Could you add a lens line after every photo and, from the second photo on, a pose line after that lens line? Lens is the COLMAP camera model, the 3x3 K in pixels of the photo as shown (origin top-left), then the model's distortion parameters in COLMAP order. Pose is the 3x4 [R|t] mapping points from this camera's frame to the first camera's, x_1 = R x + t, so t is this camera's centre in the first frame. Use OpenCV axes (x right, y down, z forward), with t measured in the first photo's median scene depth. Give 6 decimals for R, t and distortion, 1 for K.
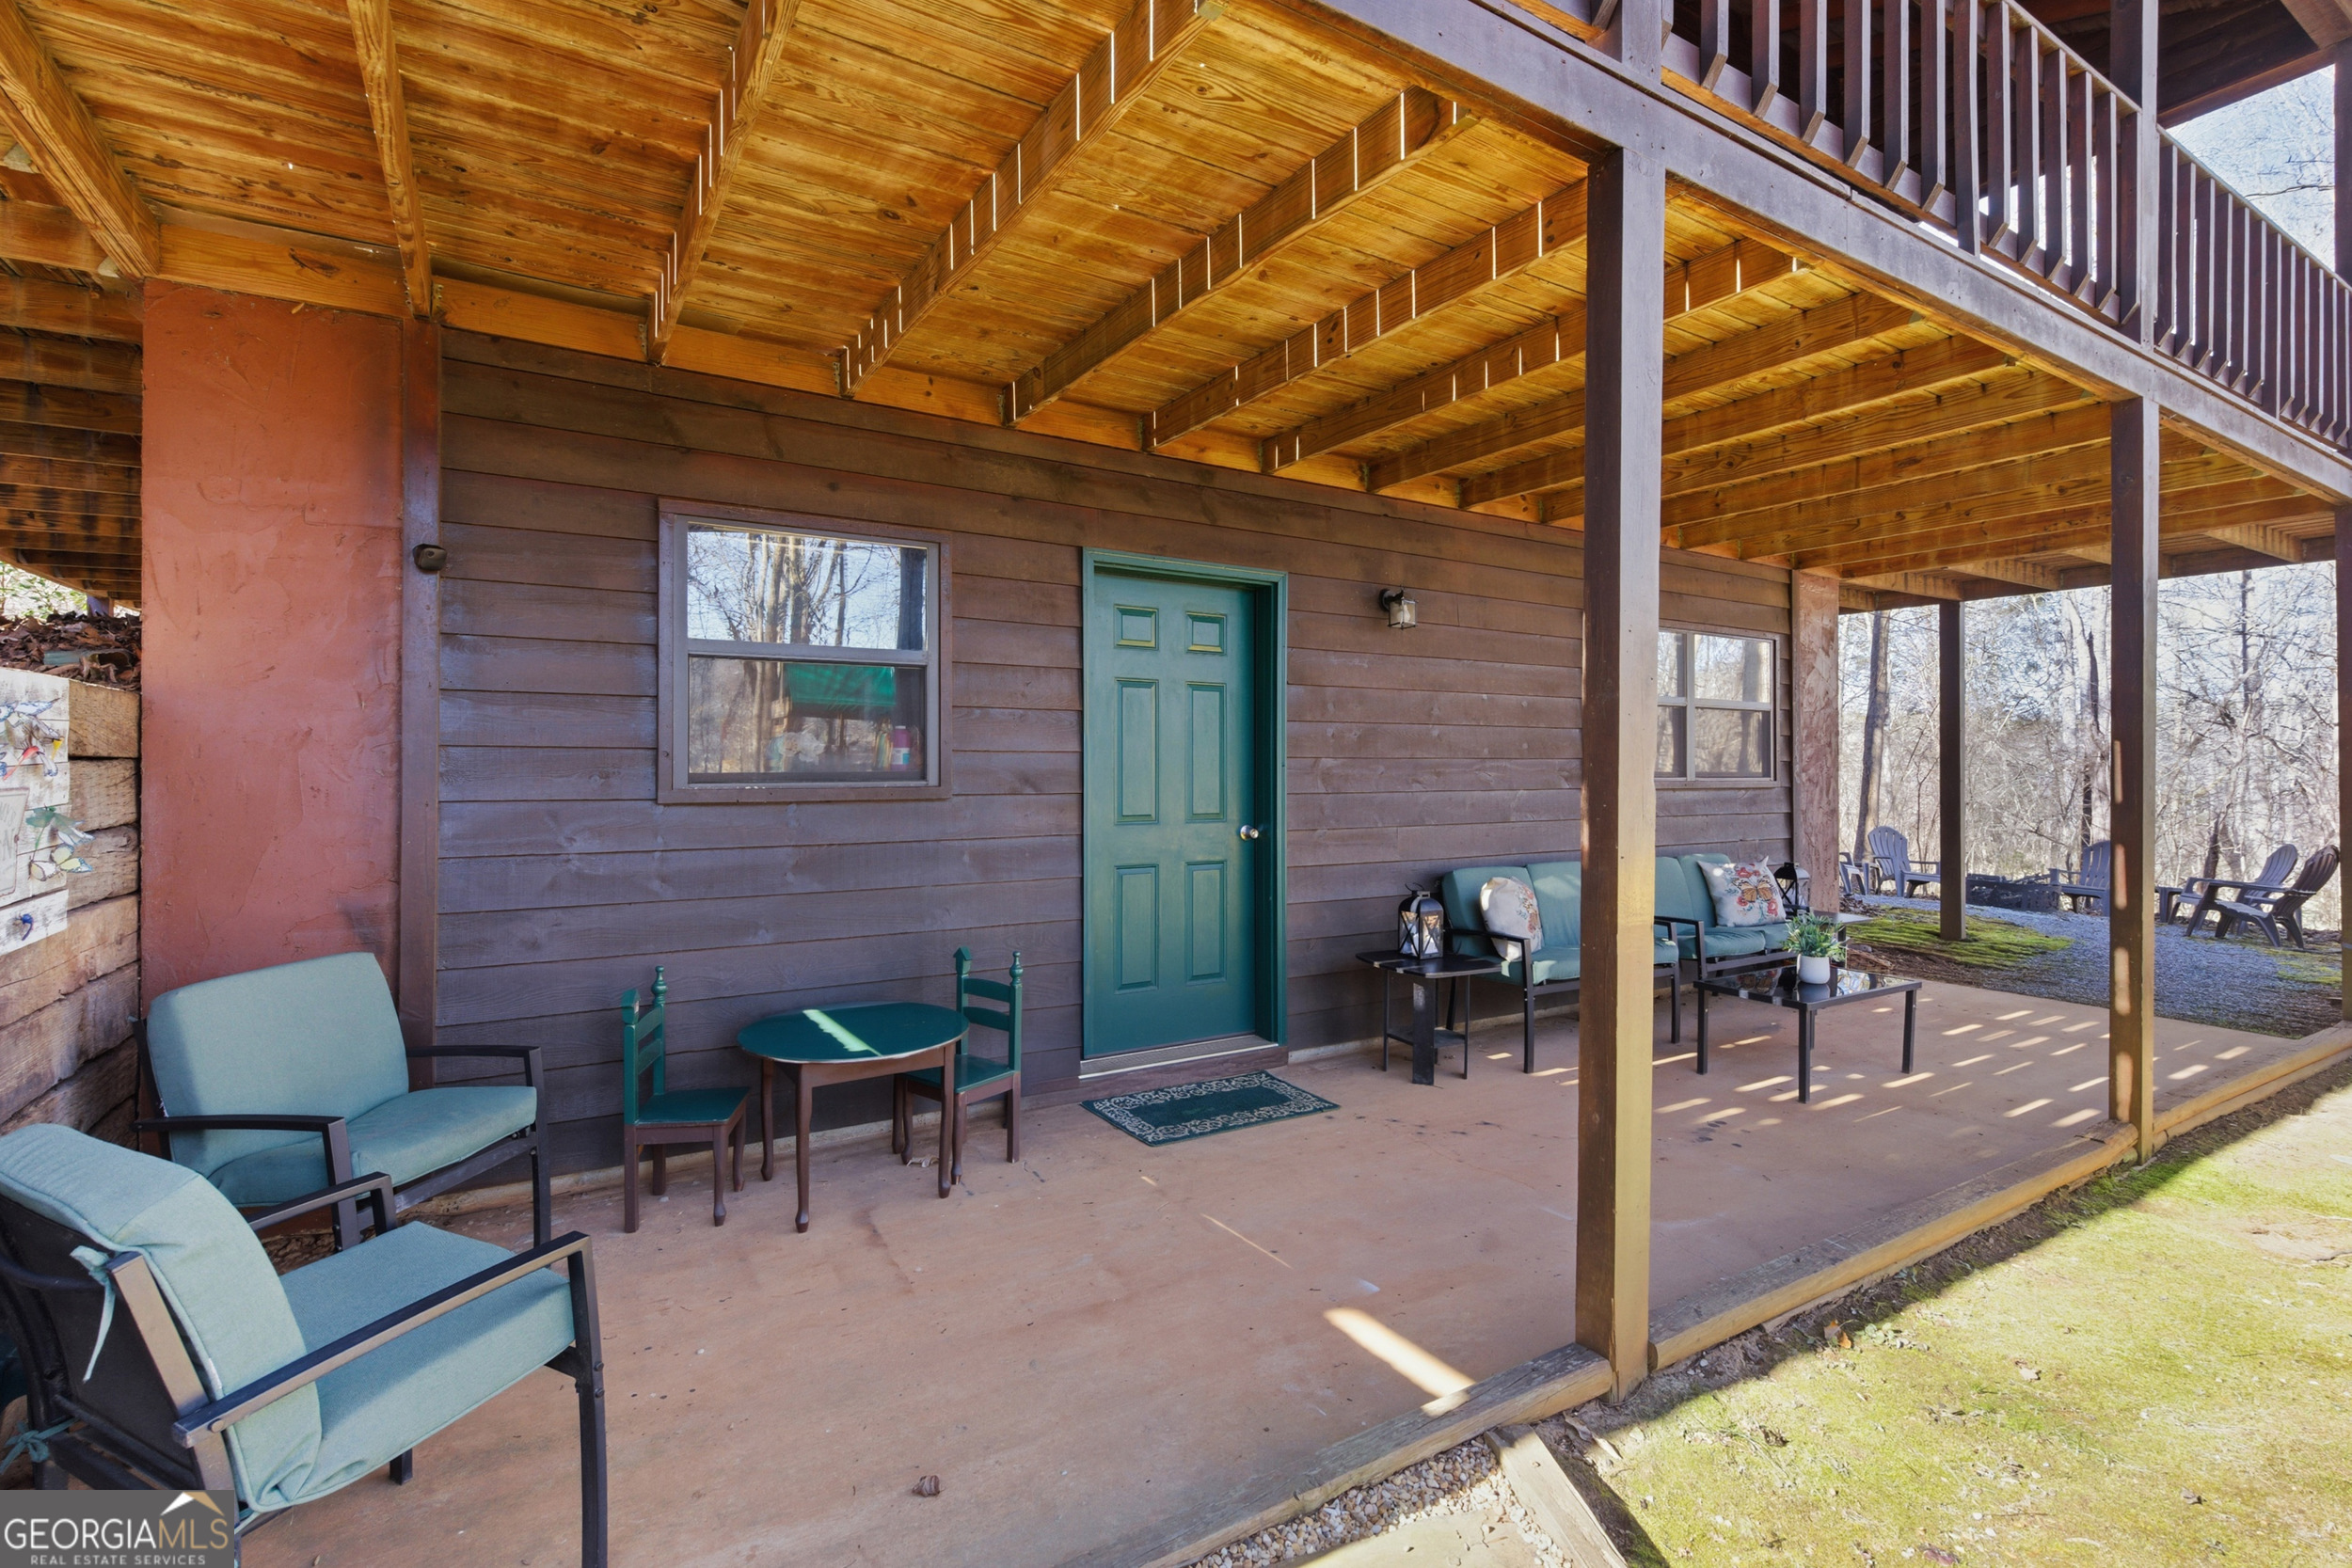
lens RADIAL K [[1078.9, 0, 1177.7], [0, 1078.9, 766.2], [0, 0, 1]] dist [0.007171, 0.000483]
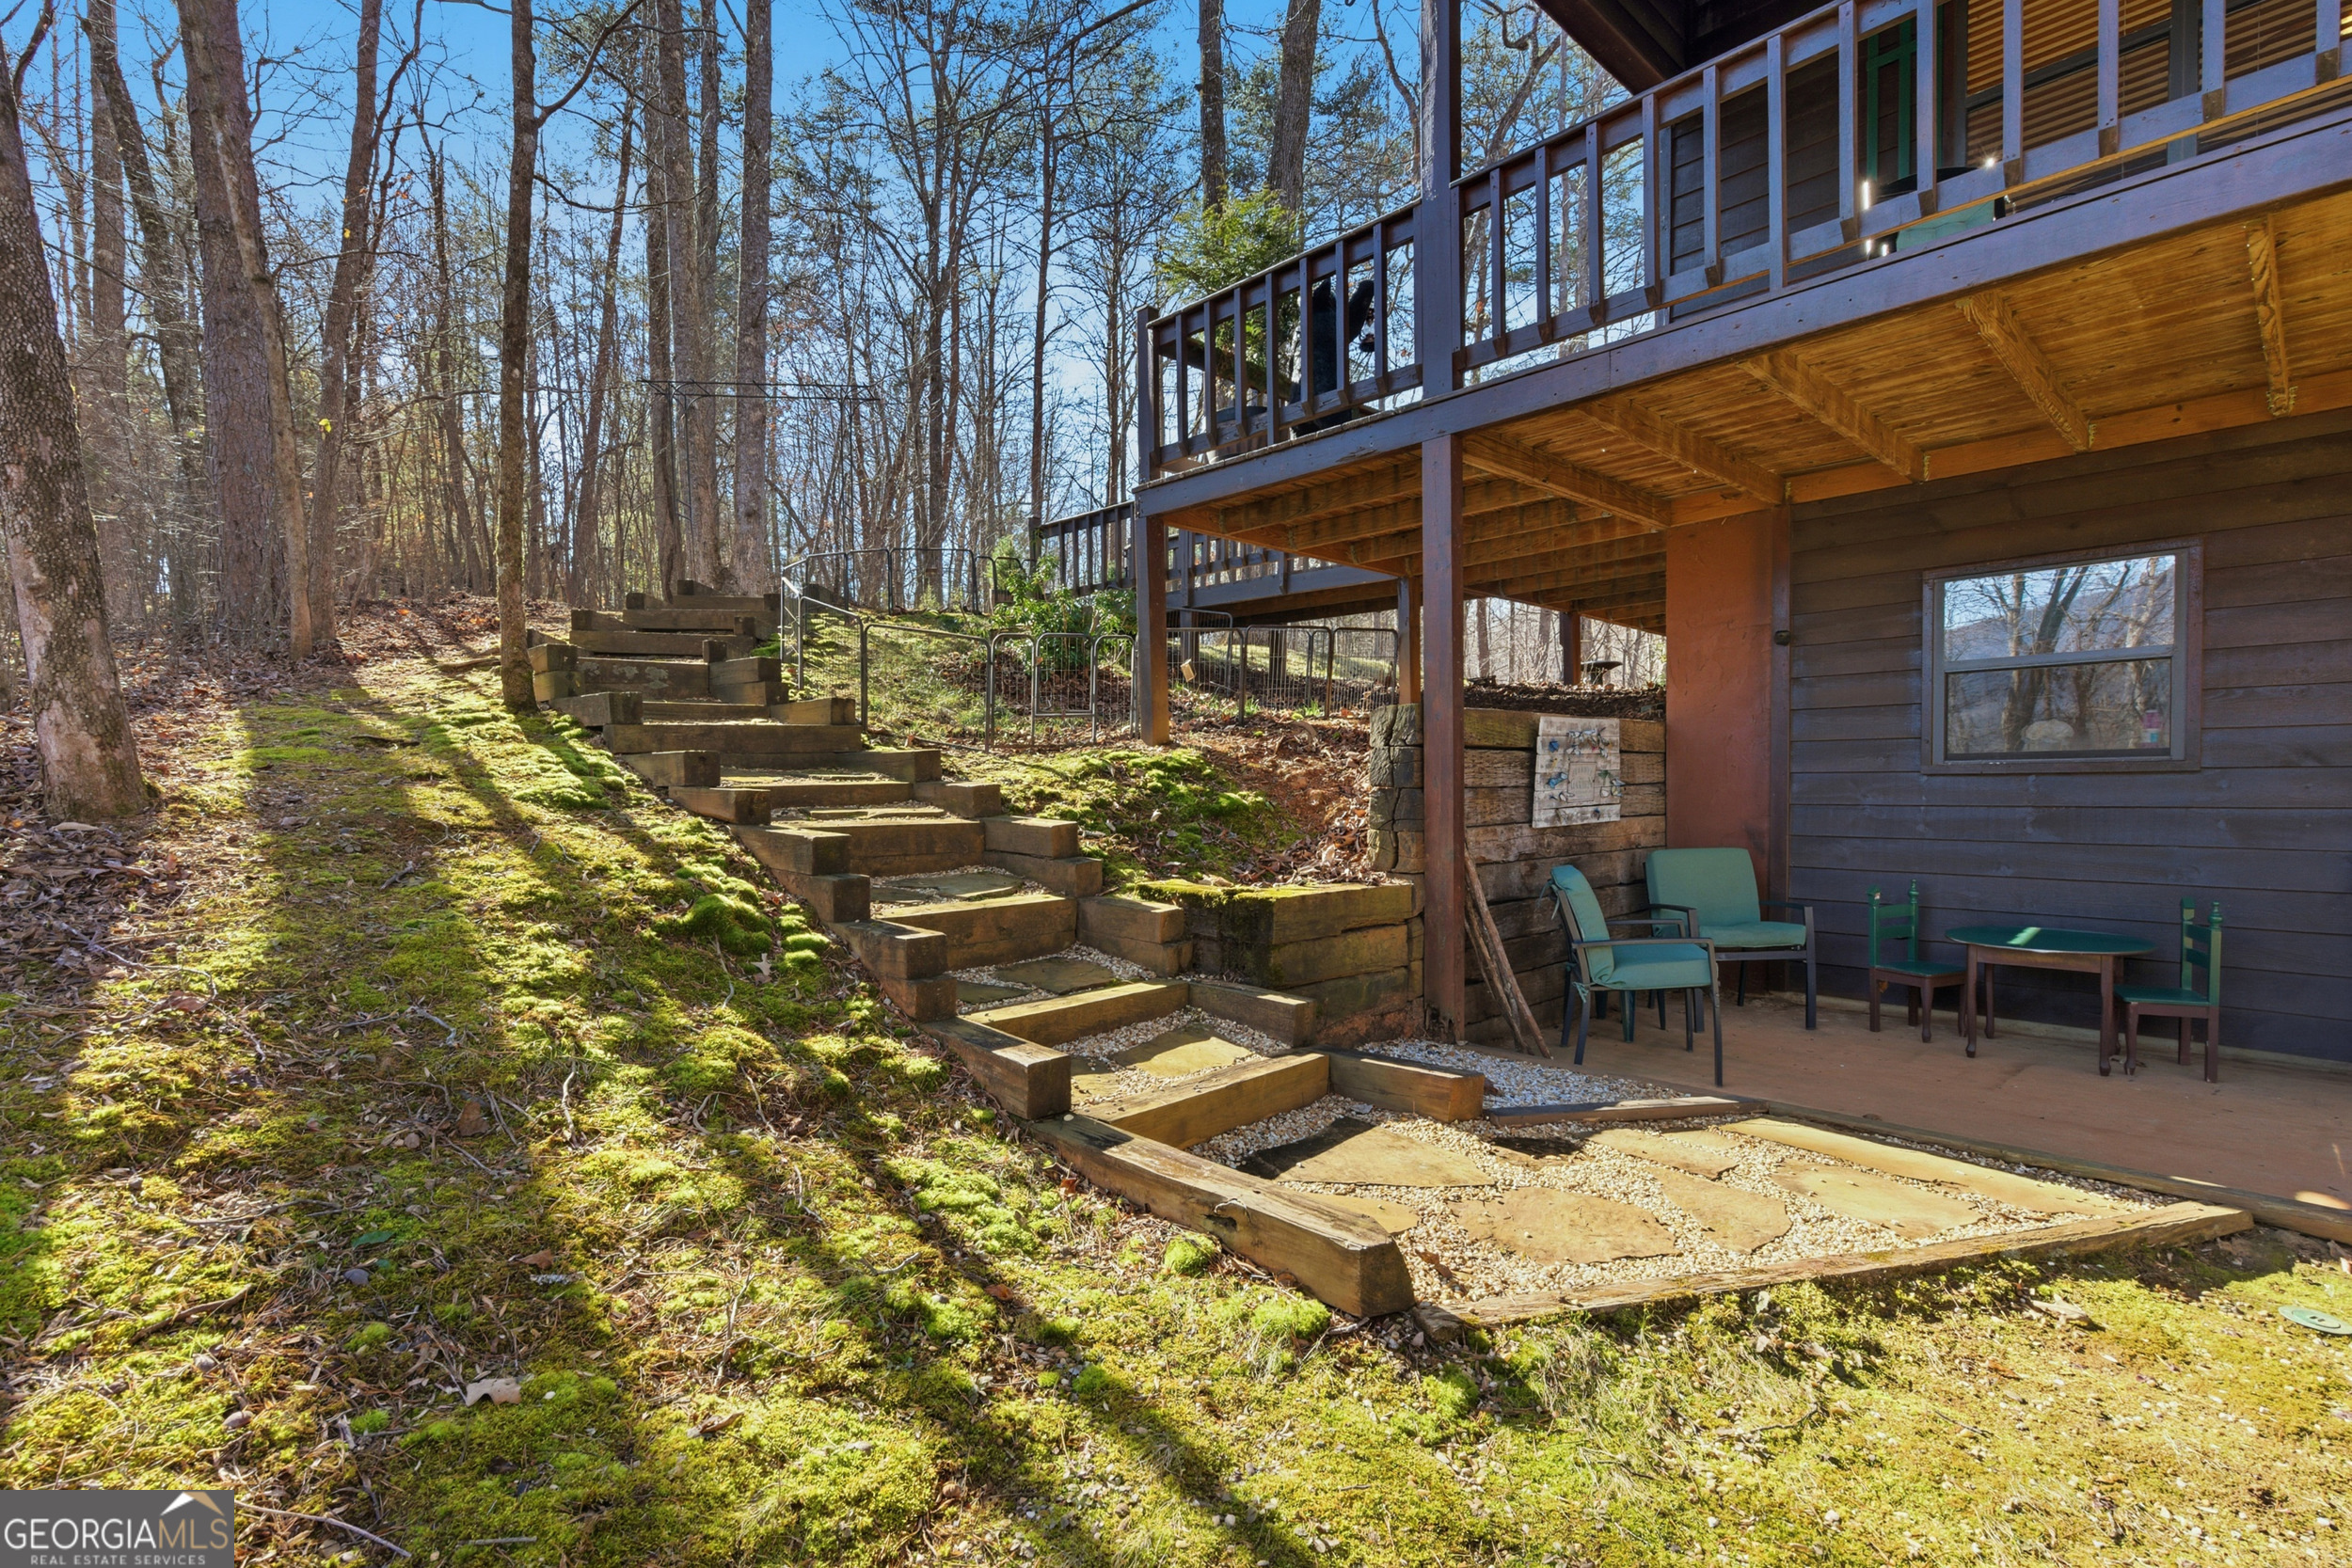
lens RADIAL K [[1078.9, 0, 1177.1], [0, 1078.9, 782.5], [0, 0, 1]] dist [0.007171, 0.000483]
pose [[0.205302, -0.001807, -0.978697, 0.785773], [0.013501, 0.999908, 0.000986, 0.030875], [0.978606, -0.013416, 0.205307, -0.328175]]
